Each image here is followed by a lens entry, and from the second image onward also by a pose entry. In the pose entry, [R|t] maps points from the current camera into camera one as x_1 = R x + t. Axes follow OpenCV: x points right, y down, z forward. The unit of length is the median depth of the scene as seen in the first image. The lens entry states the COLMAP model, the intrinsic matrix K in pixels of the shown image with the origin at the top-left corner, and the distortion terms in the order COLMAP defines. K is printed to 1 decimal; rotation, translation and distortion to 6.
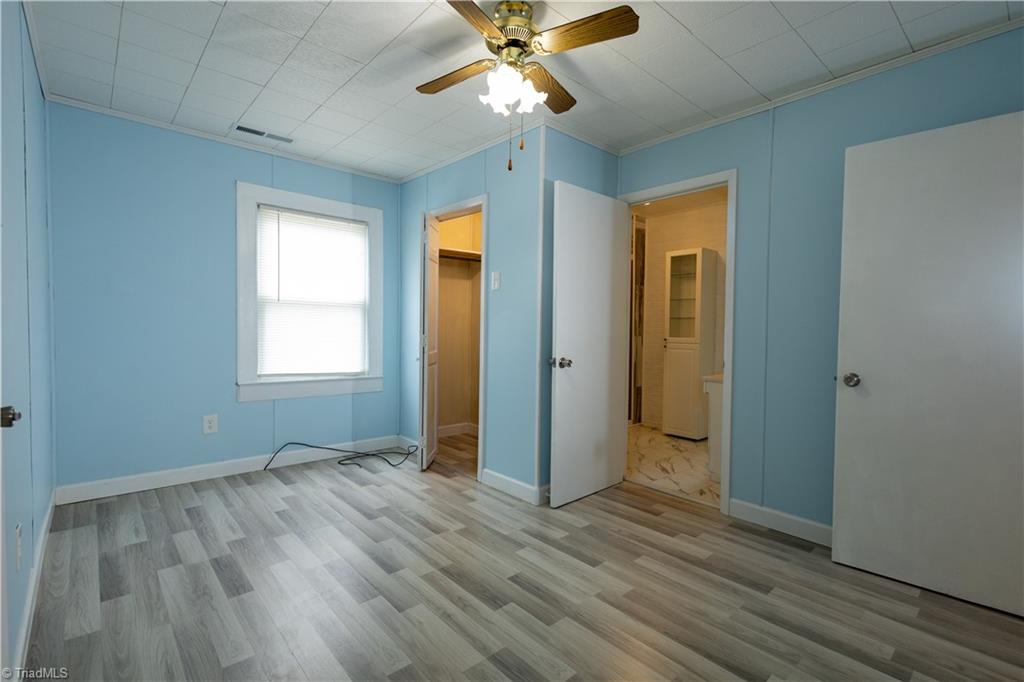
lens RADIAL K [[471.7, 0, 517.1], [0, 471.7, 339.3], [0, 0, 1]] dist [0.004801, 0.000077]
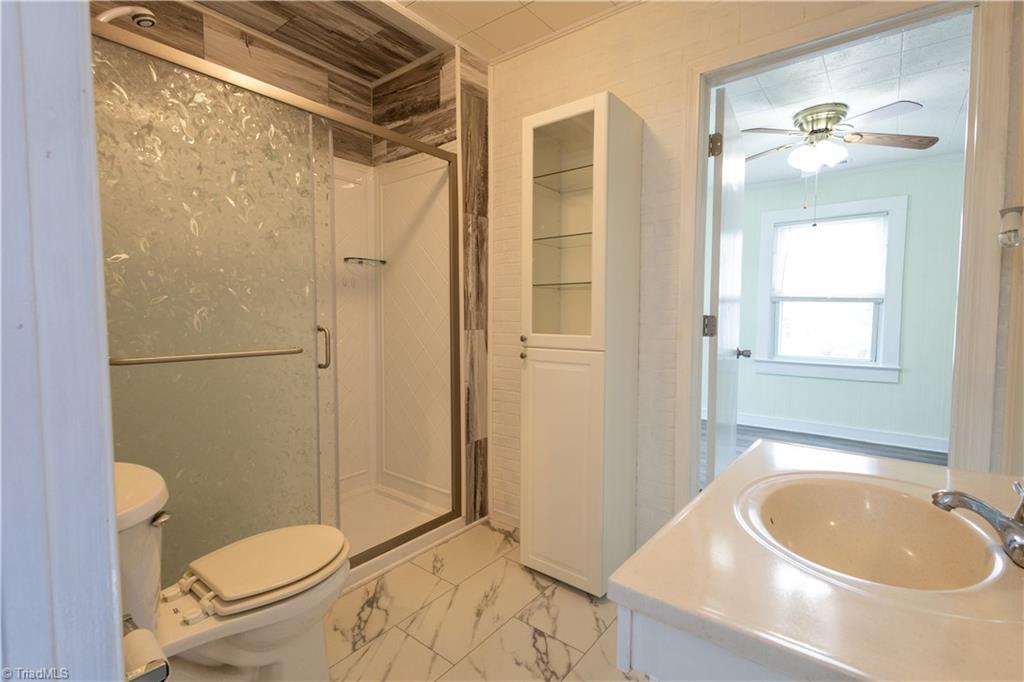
lens RADIAL K [[471.7, 0, 509.6], [0, 471.7, 340.2], [0, 0, 1]] dist [0.004801, 0.000077]
pose [[0.987331, -0.022640, 0.157048, 0.217378], [0.017131, 0.999192, 0.036345, -0.011752], [-0.157744, -0.033194, 0.986922, 0.549988]]
